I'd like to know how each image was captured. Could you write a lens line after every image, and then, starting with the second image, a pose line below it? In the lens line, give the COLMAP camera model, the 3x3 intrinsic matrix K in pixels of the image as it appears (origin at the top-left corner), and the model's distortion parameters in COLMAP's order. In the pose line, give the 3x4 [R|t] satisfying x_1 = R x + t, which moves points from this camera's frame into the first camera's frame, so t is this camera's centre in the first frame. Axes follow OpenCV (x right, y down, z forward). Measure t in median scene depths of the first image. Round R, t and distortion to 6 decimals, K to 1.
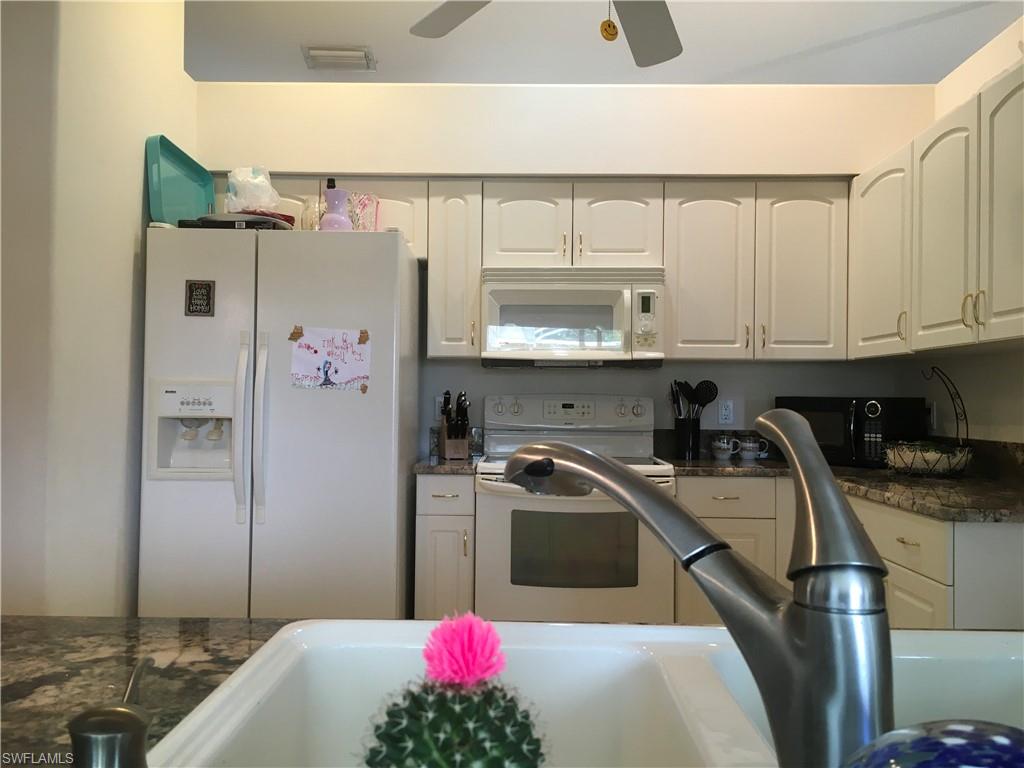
lens RADIAL K [[869.3, 0, 512.7], [0, 869.3, 383.0], [0, 0, 1]] dist [0.063794, -0.095651]
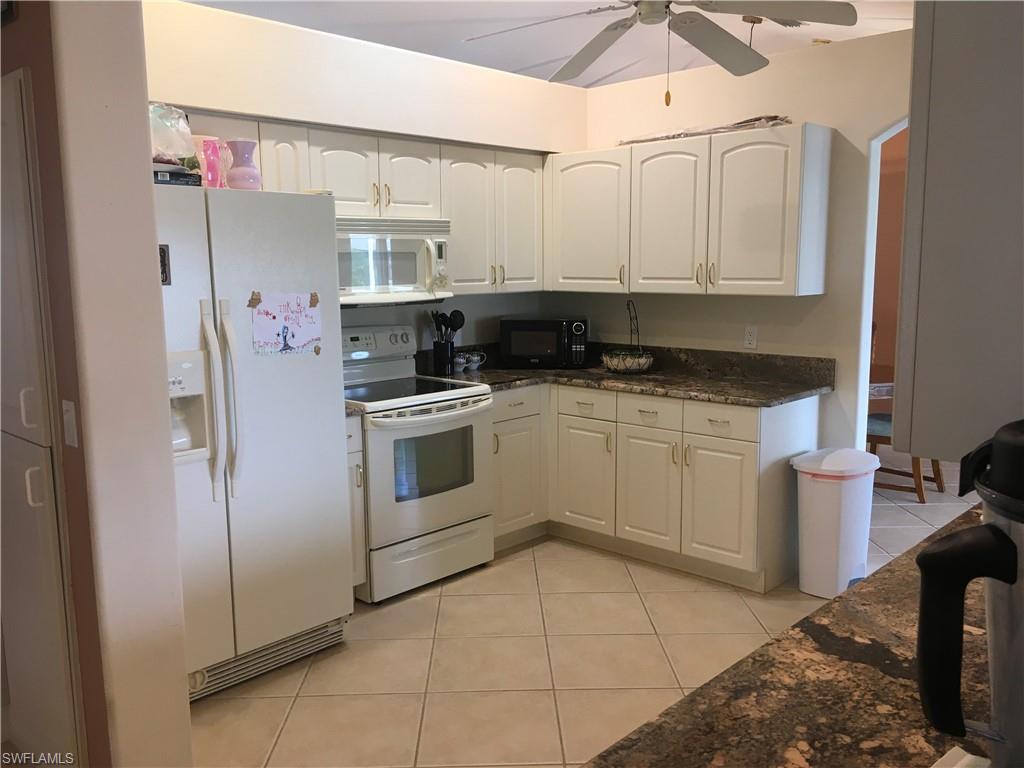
lens RADIAL K [[869.3, 0, 514.8], [0, 869.3, 386.1], [0, 0, 1]] dist [0.063794, -0.095651]
pose [[0.671296, -0.123453, 0.730836, -0.726933], [0.001850, 0.986307, 0.164909, -0.114187], [-0.741187, -0.109351, 0.662332, 0.127246]]
